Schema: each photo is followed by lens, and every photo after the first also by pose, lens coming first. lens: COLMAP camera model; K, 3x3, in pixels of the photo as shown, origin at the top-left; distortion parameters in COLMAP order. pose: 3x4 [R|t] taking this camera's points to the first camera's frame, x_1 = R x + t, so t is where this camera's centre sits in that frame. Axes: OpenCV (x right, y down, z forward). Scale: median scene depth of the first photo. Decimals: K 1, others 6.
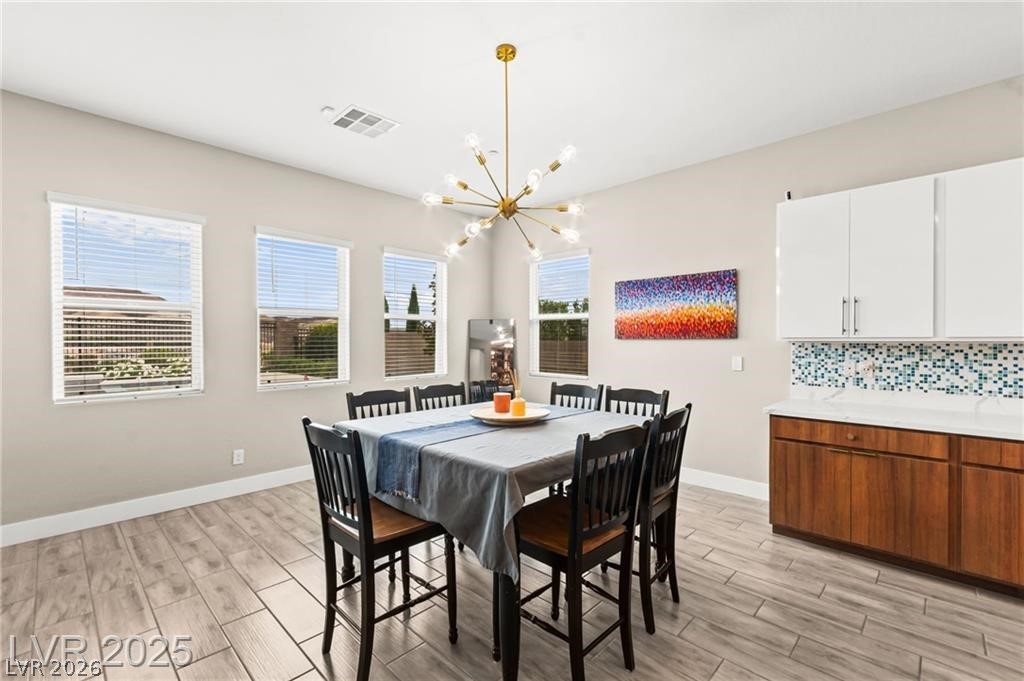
lens RADIAL K [[450.5, 0, 512.0], [0, 450.5, 340.5], [0, 0, 1]] dist [0.003124, 0.000531]
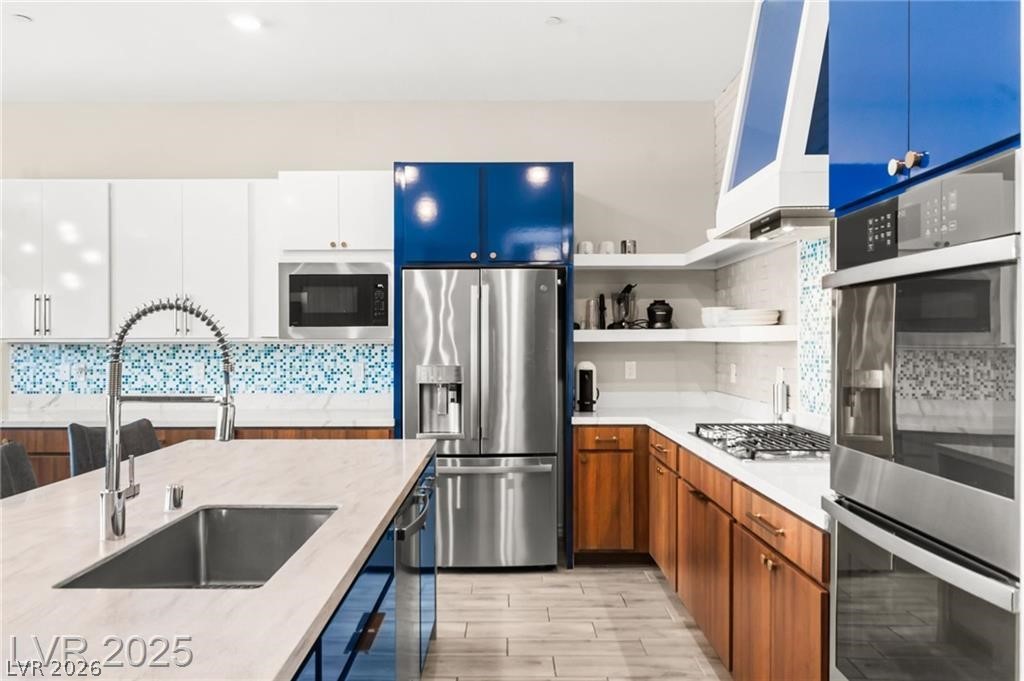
lens RADIAL K [[450.5, 0, 512.0], [0, 450.5, 340.5], [0, 0, 1]] dist [0.003124, 0.000531]
pose [[0.721406, 0.002539, 0.692508, 0.789451], [0.002172, 0.999980, -0.005929, 0.005468], [-0.692509, 0.005782, 0.721386, -0.294596]]
